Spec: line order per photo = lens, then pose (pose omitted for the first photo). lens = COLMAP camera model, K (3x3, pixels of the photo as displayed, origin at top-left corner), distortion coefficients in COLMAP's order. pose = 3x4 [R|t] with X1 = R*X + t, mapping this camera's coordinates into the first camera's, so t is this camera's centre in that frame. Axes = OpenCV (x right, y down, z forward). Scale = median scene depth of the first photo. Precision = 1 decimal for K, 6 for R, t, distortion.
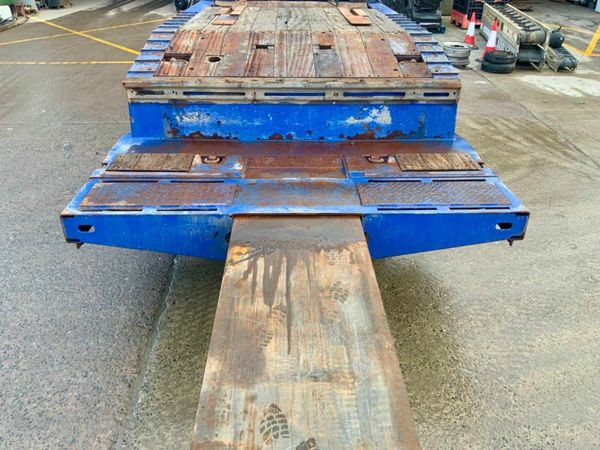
lens RADIAL K [[499.0, 0, 305.7], [0, 499.0, 227.7], [0, 0, 1]] dist [0.110932, -0.211040]
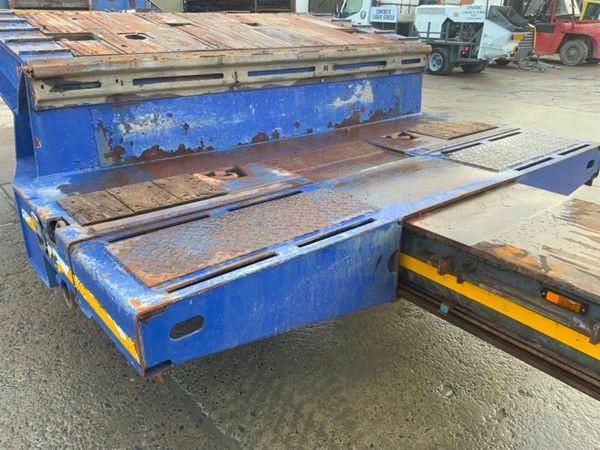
lens RADIAL K [[499.0, 0, 305.7], [0, 499.0, 227.7], [0, 0, 1]] dist [0.110932, -0.211040]
pose [[0.783239, -0.247394, 0.570380, -0.456835], [0.310909, 0.950325, -0.014748, -0.033686], [-0.538398, 0.188887, 0.821249, 0.435208]]
